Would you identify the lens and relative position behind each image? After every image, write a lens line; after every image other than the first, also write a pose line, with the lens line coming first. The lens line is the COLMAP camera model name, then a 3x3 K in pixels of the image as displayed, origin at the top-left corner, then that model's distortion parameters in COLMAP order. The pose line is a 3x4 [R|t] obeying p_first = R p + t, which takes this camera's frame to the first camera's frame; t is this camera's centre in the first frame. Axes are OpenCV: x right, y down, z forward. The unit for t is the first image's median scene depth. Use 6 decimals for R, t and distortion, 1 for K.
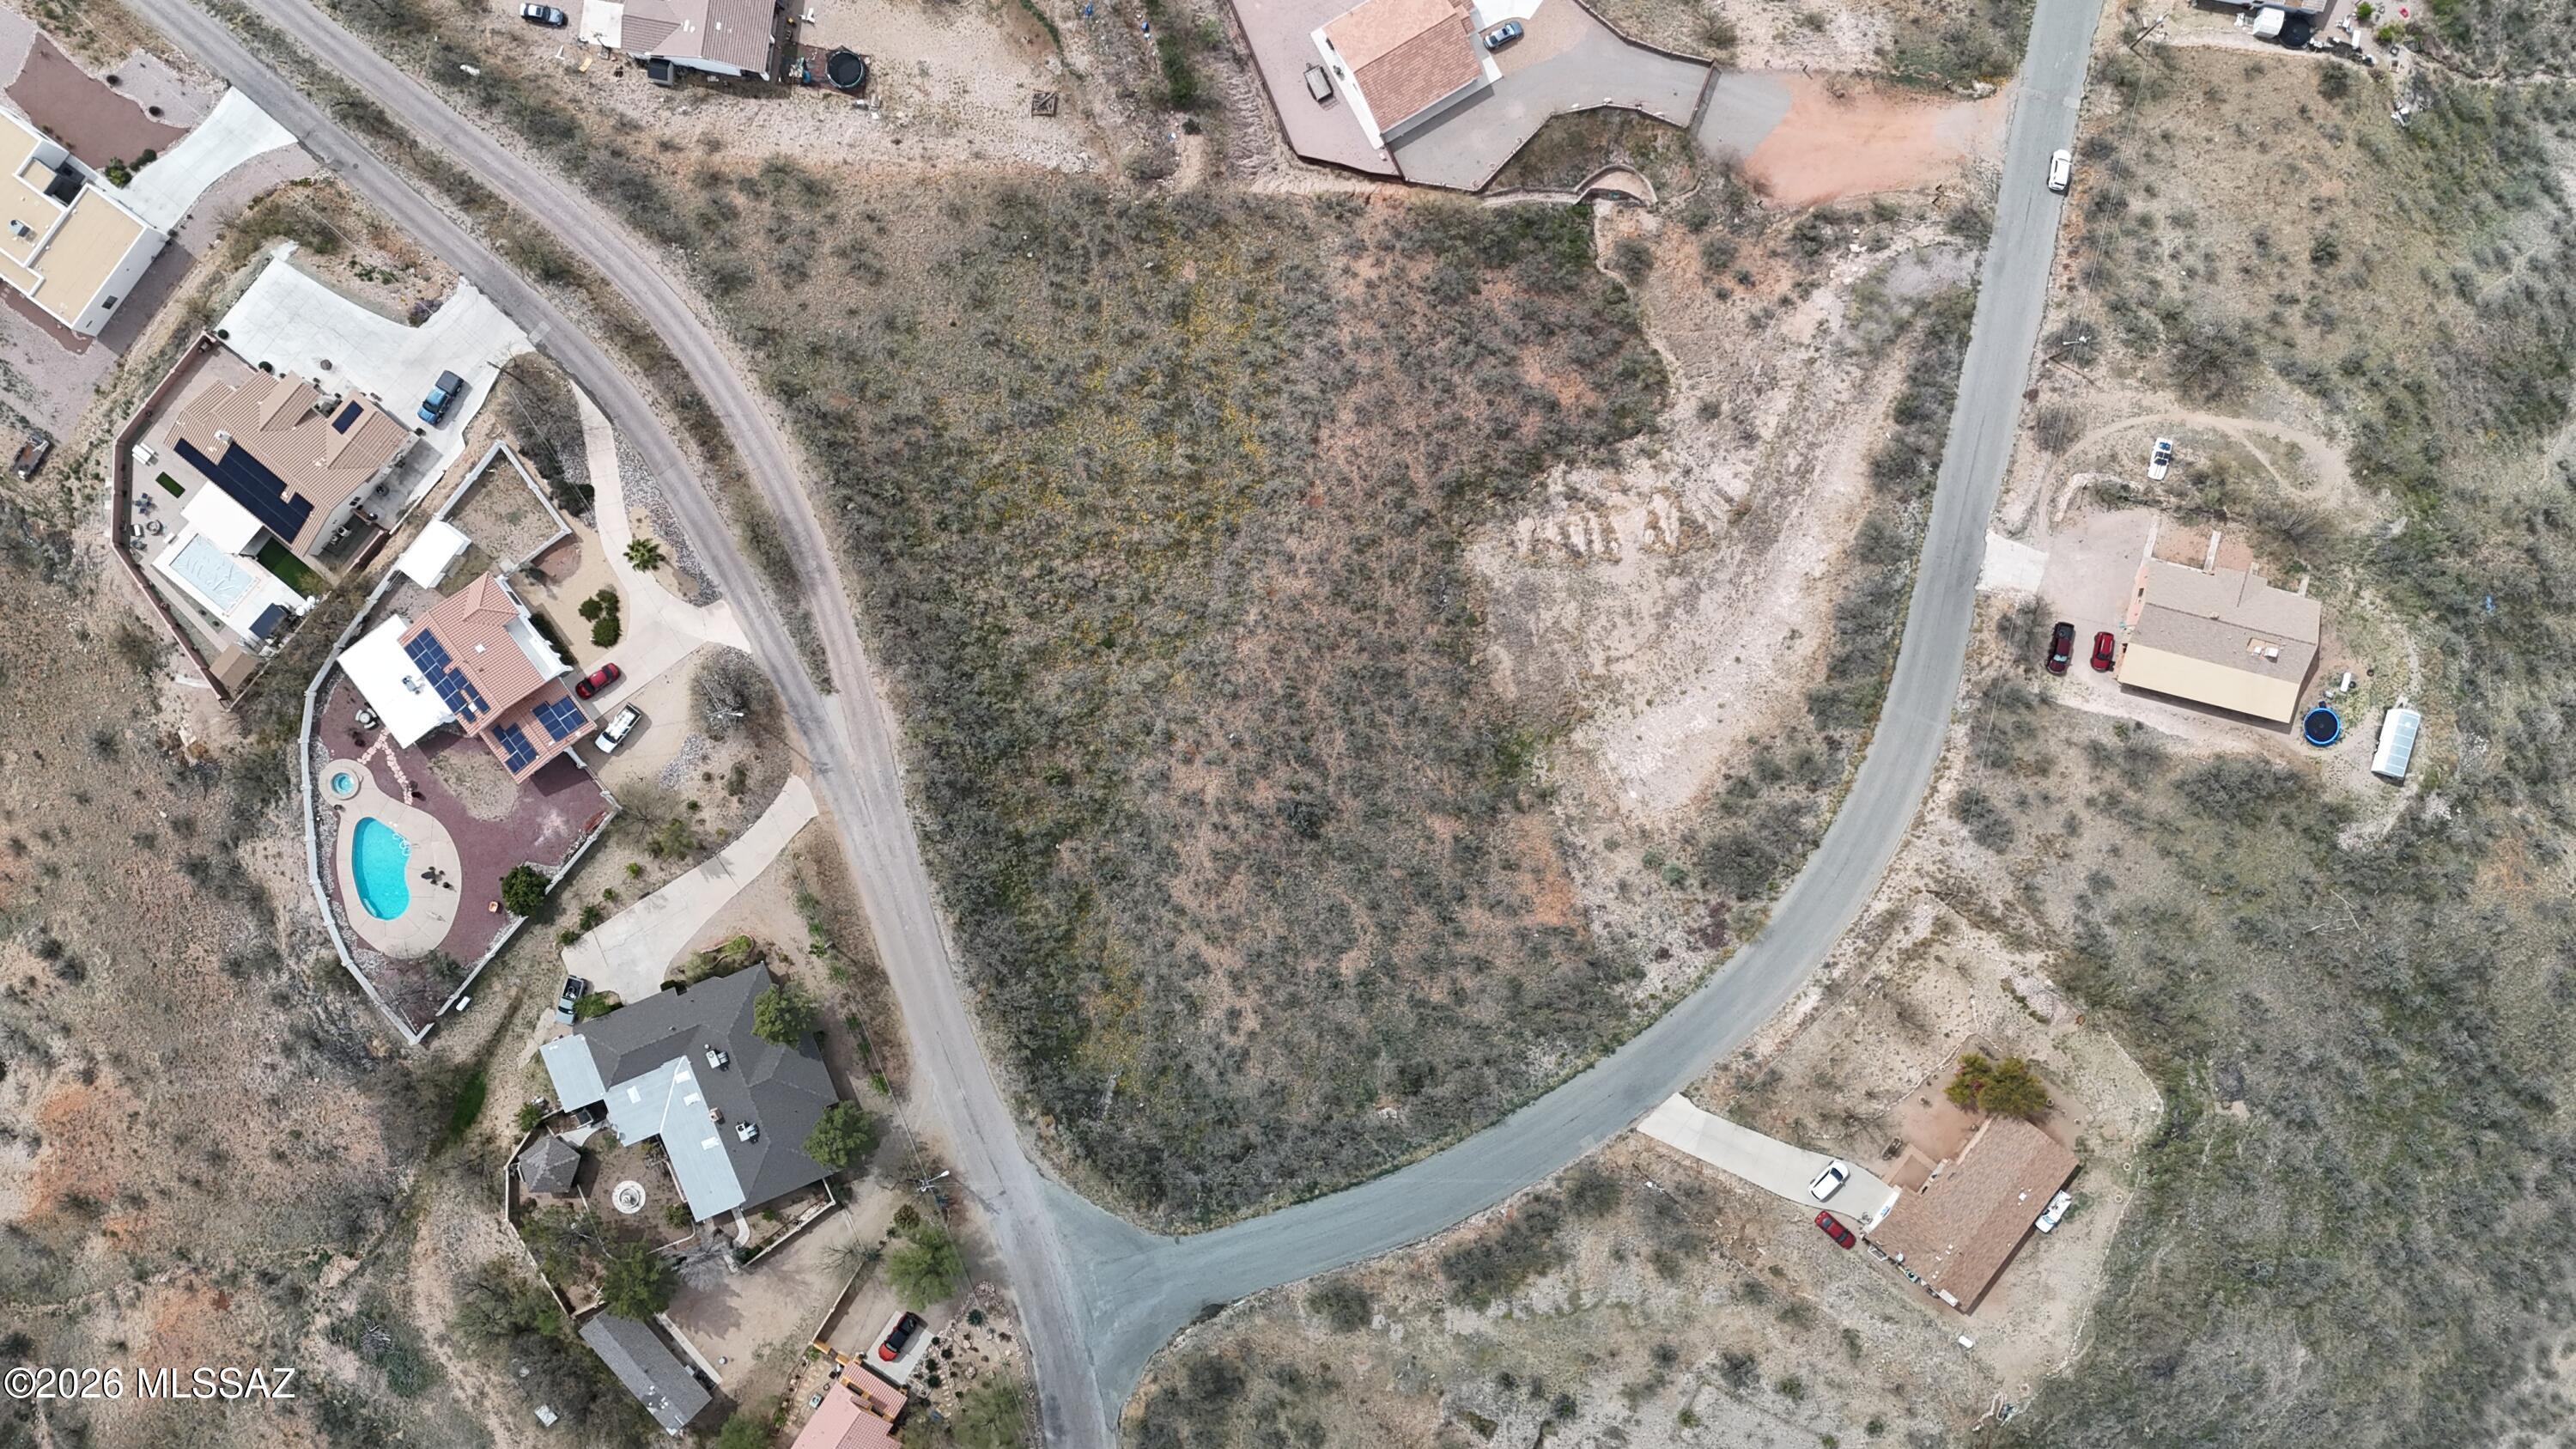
lens RADIAL K [[1847.4, 0, 1219.5], [0, 1847.4, 719.3], [0, 0, 1]] dist [0.055904, -0.079081]
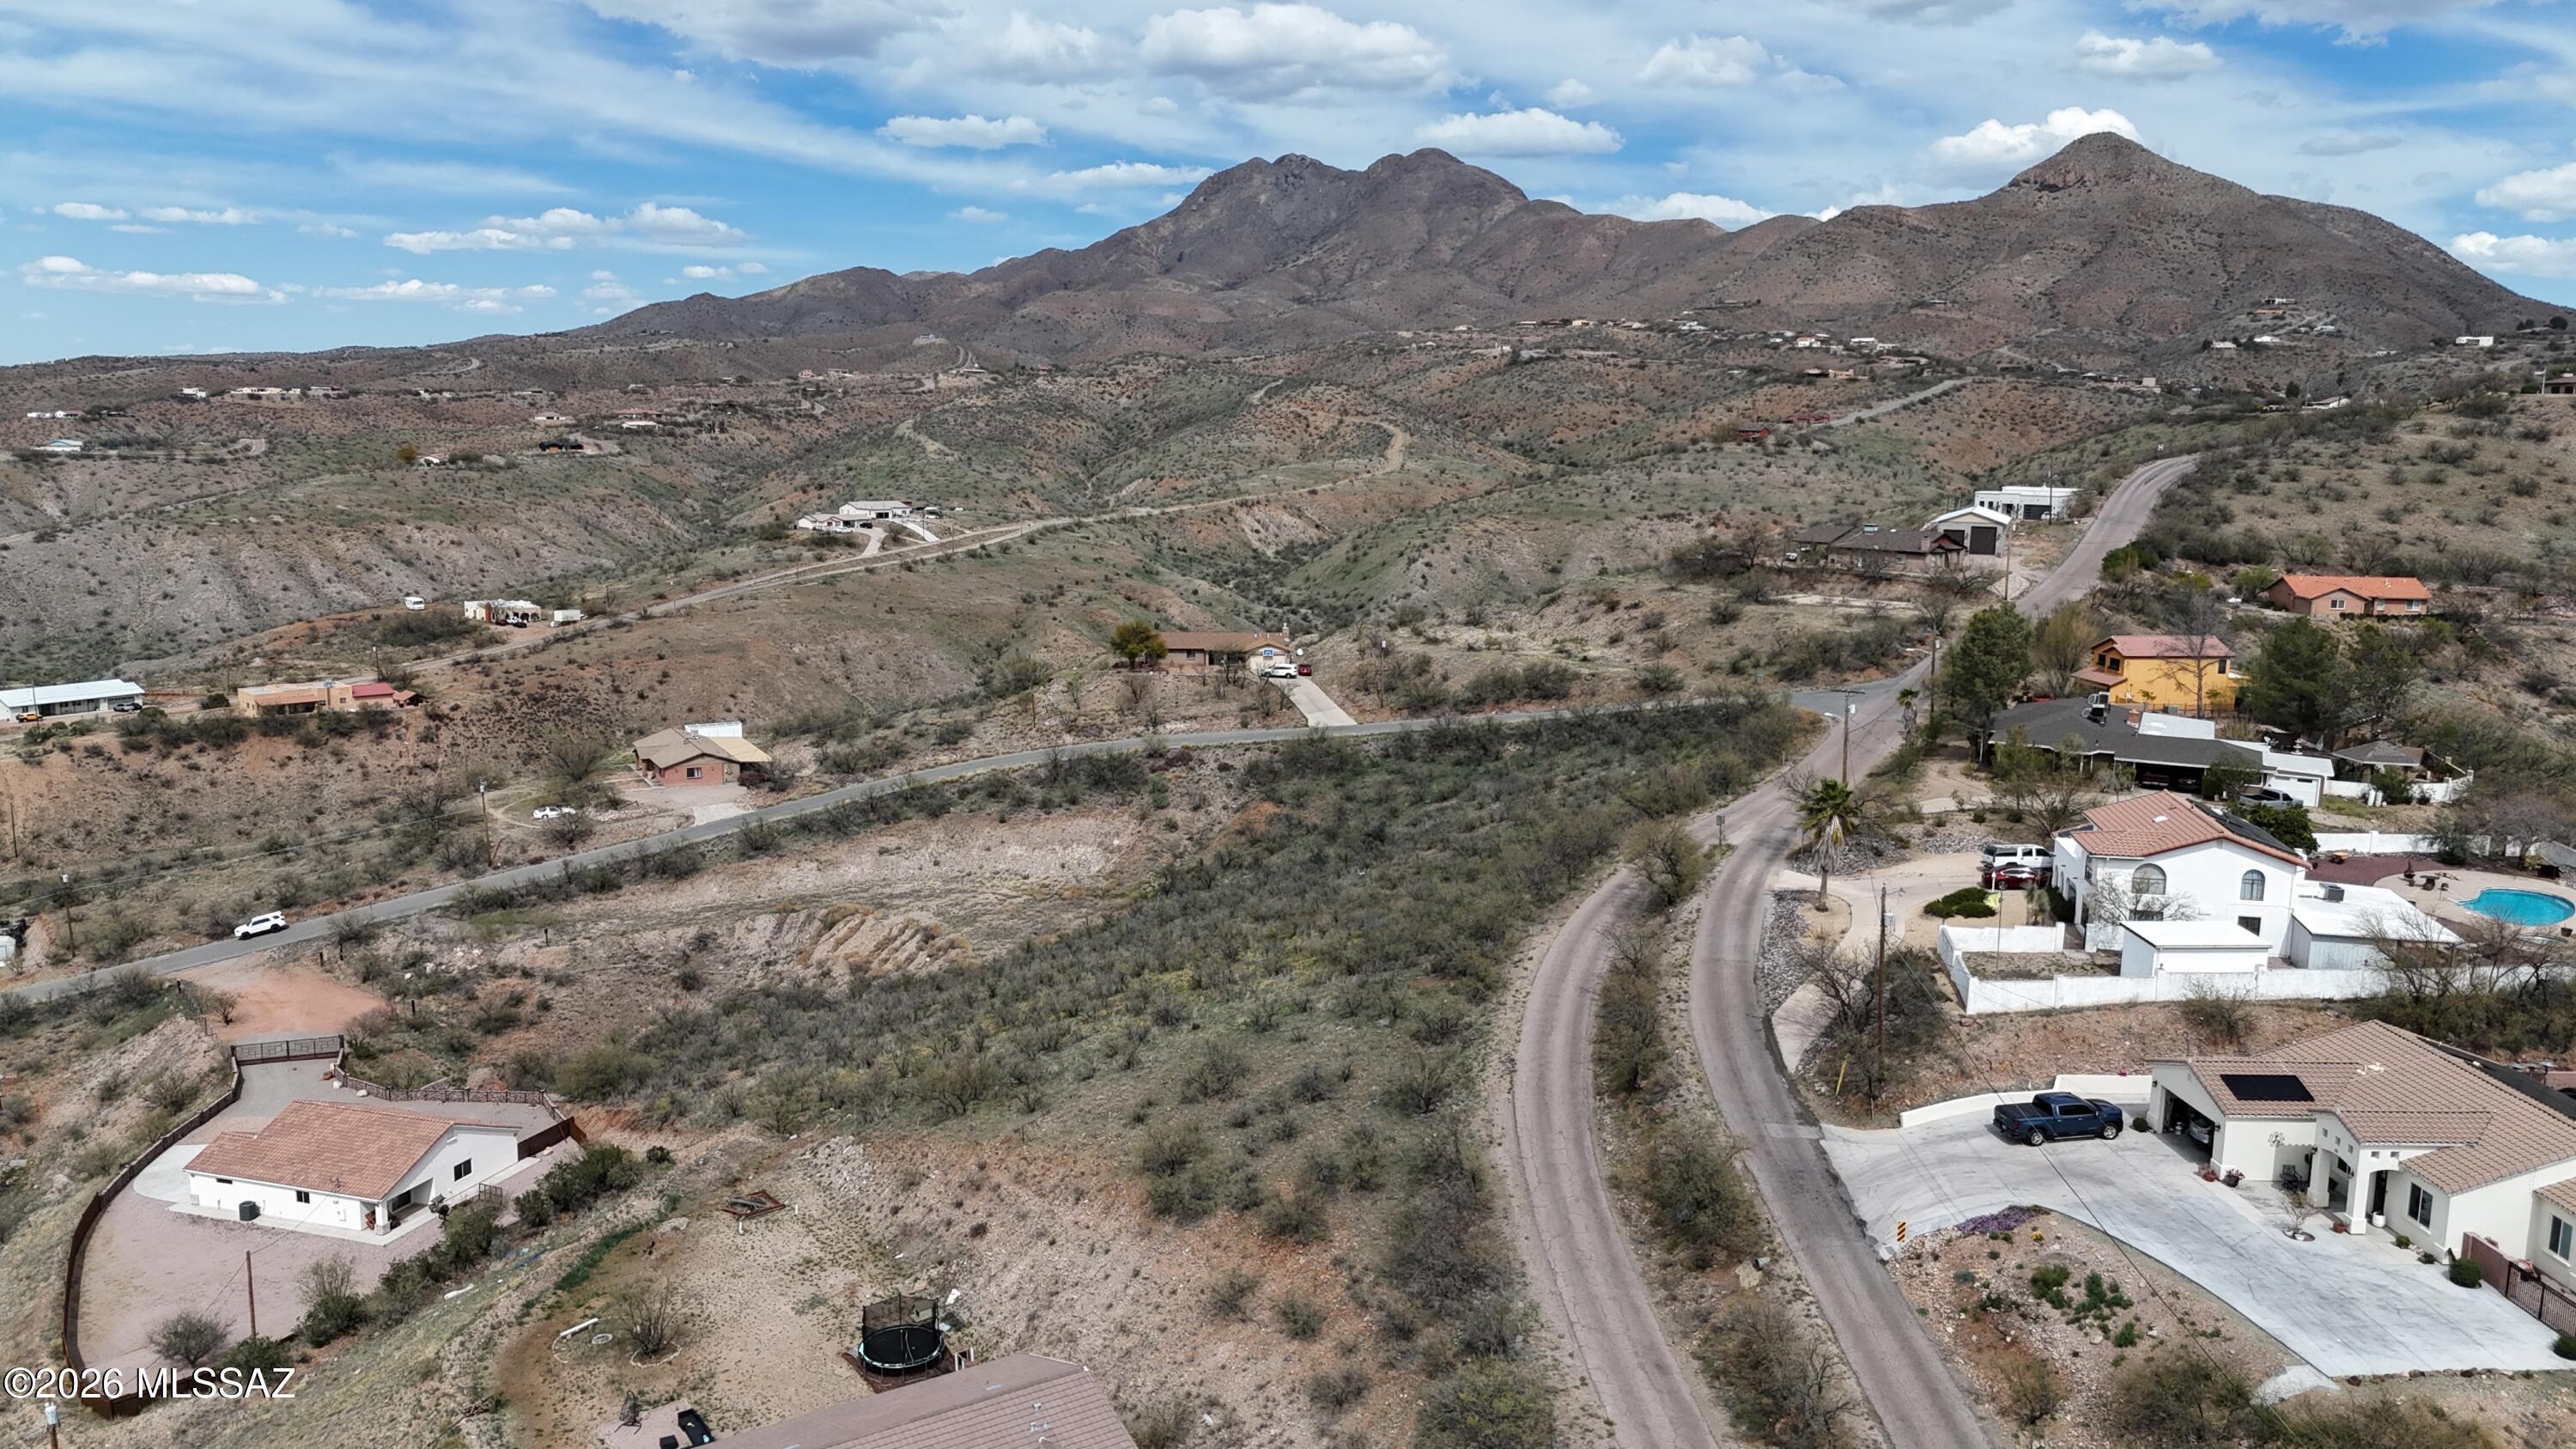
lens RADIAL K [[1904.8, 0, 1288.0], [0, 1904.8, 724.5], [0, 0, 1]] dist [0.080450, -0.086378]
pose [[-0.672810, -0.154856, 0.723427, -0.545807], [0.739626, -0.118683, 0.662471, -0.540363], [-0.016730, 0.980782, 0.194387, 0.723874]]
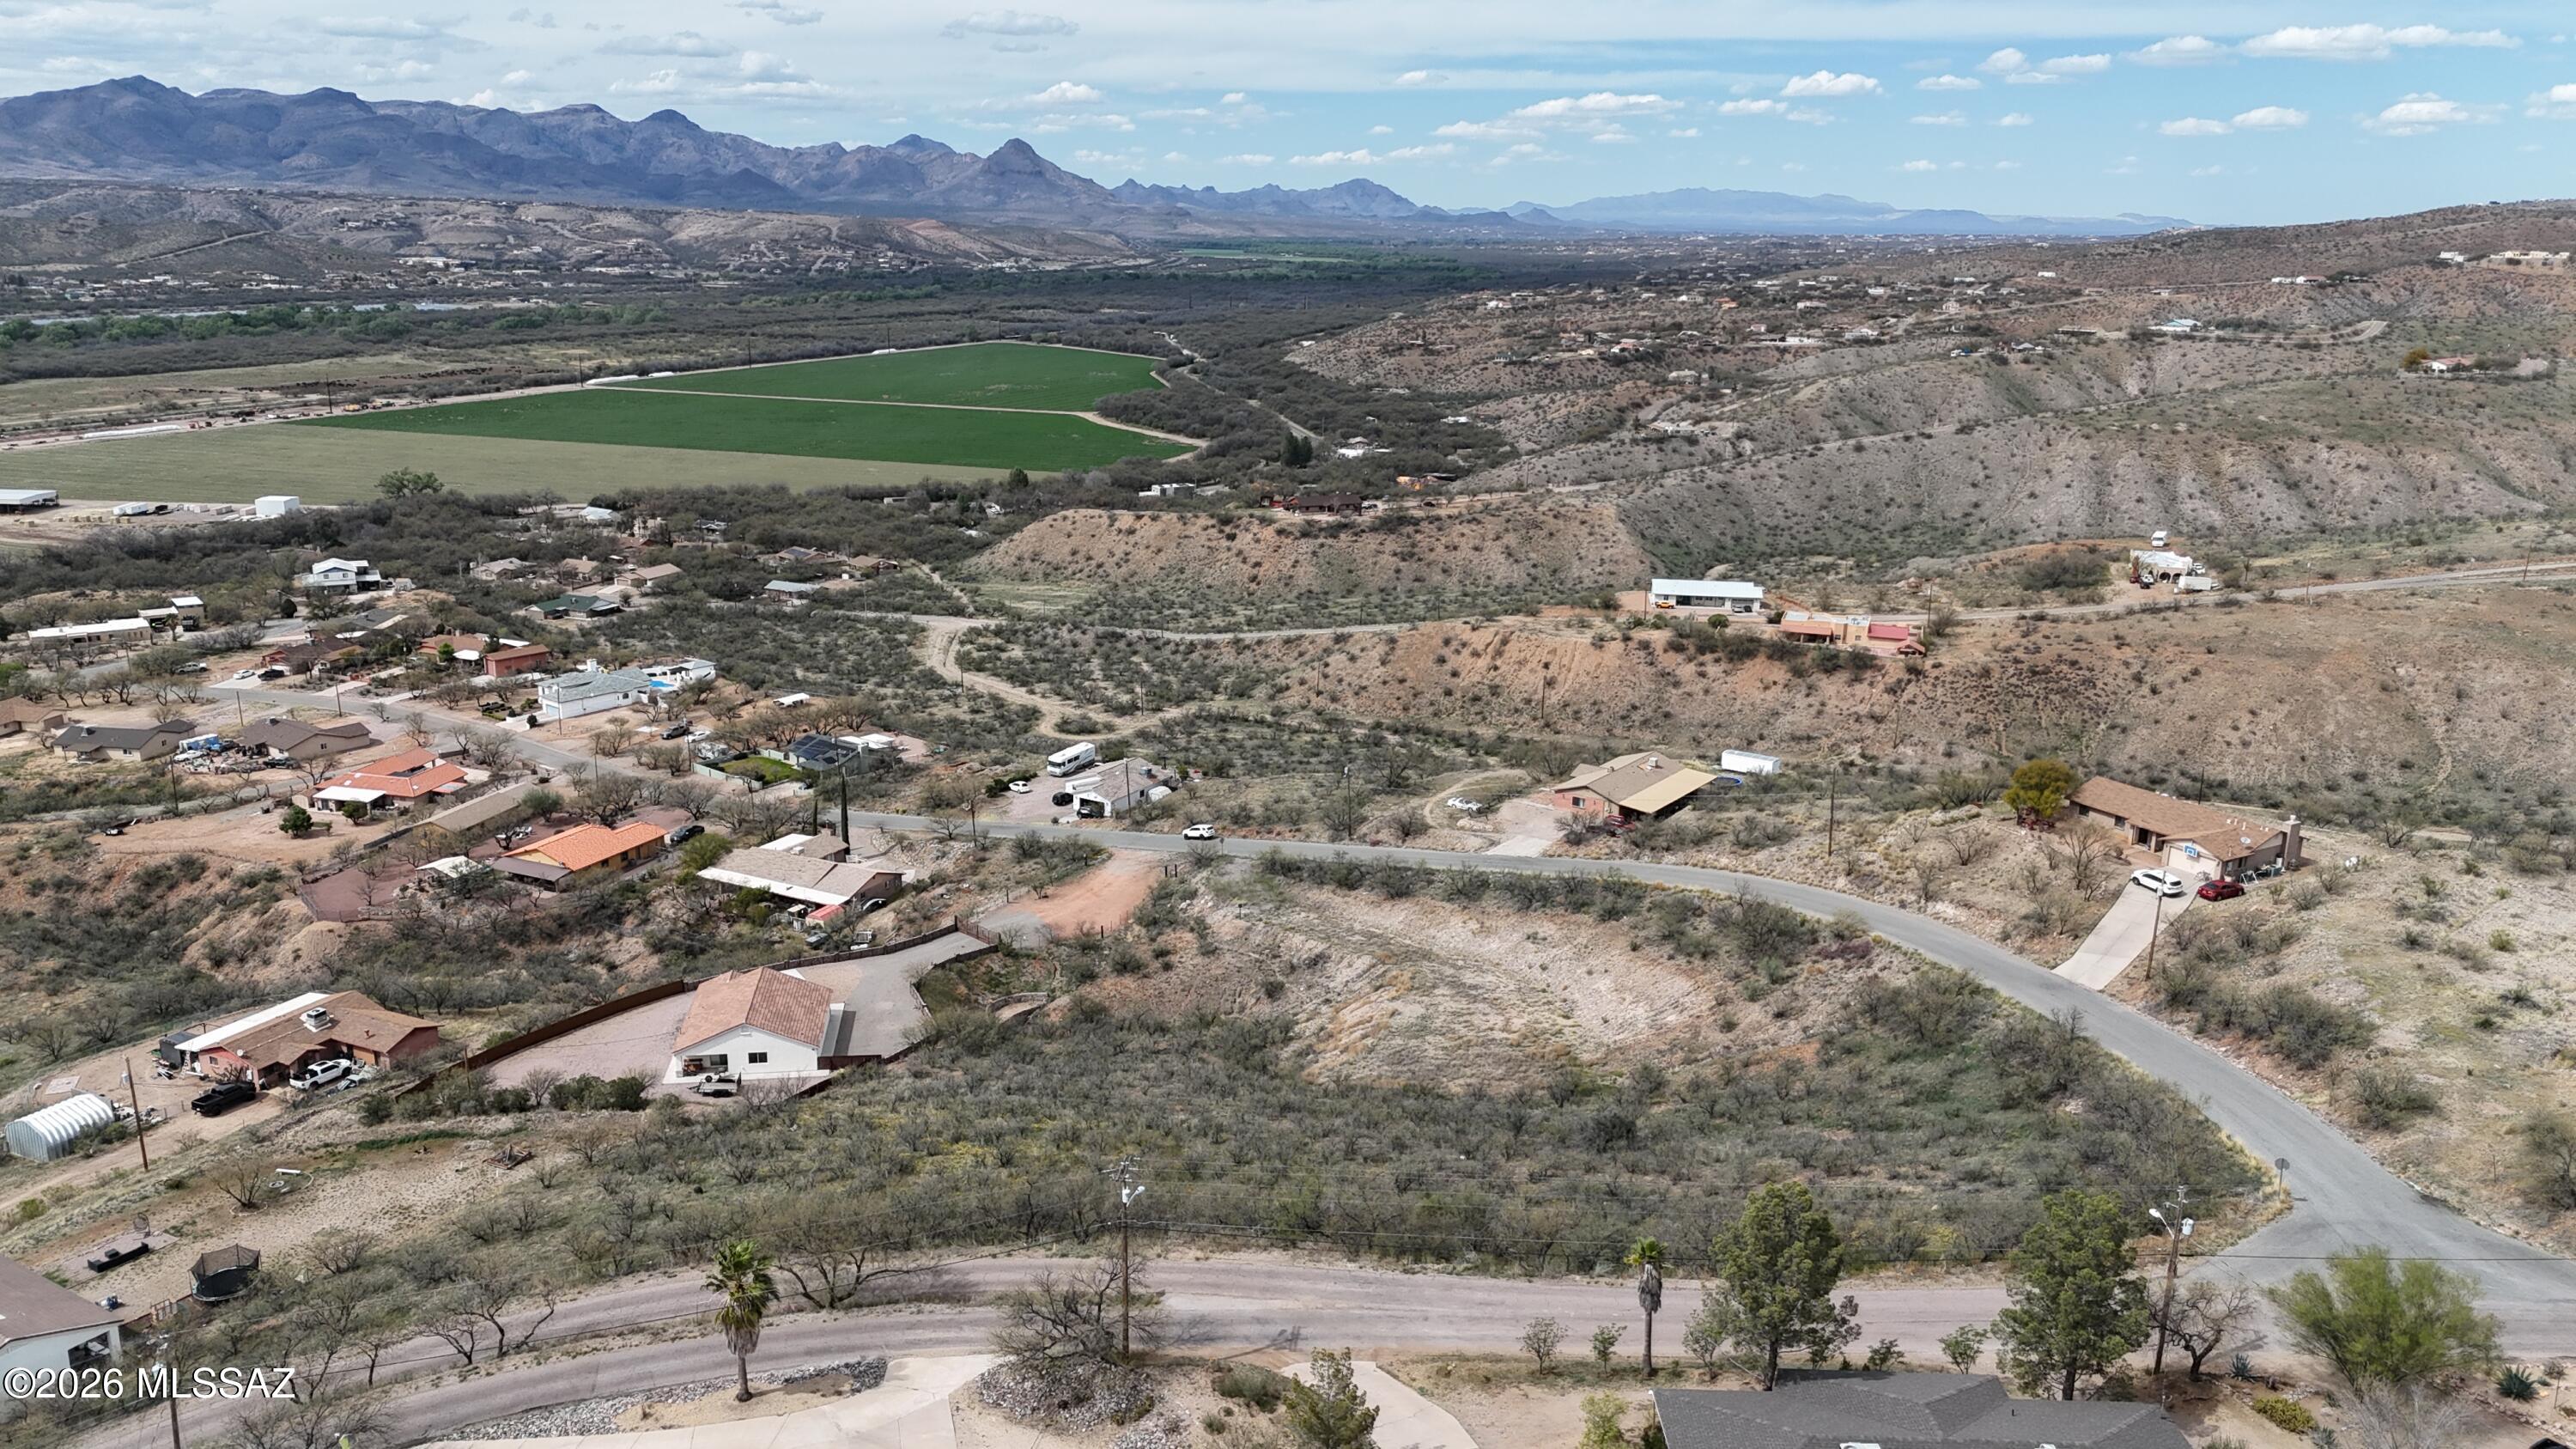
lens RADIAL K [[1904.8, 0, 1288.0], [0, 1904.8, 724.5], [0, 0, 1]] dist [0.080450, -0.086378]
pose [[0.379268, -0.261268, 0.887635, -0.556417], [0.925187, 0.092999, -0.367940, 0.183186], [0.013582, 0.960776, 0.276993, 0.618709]]
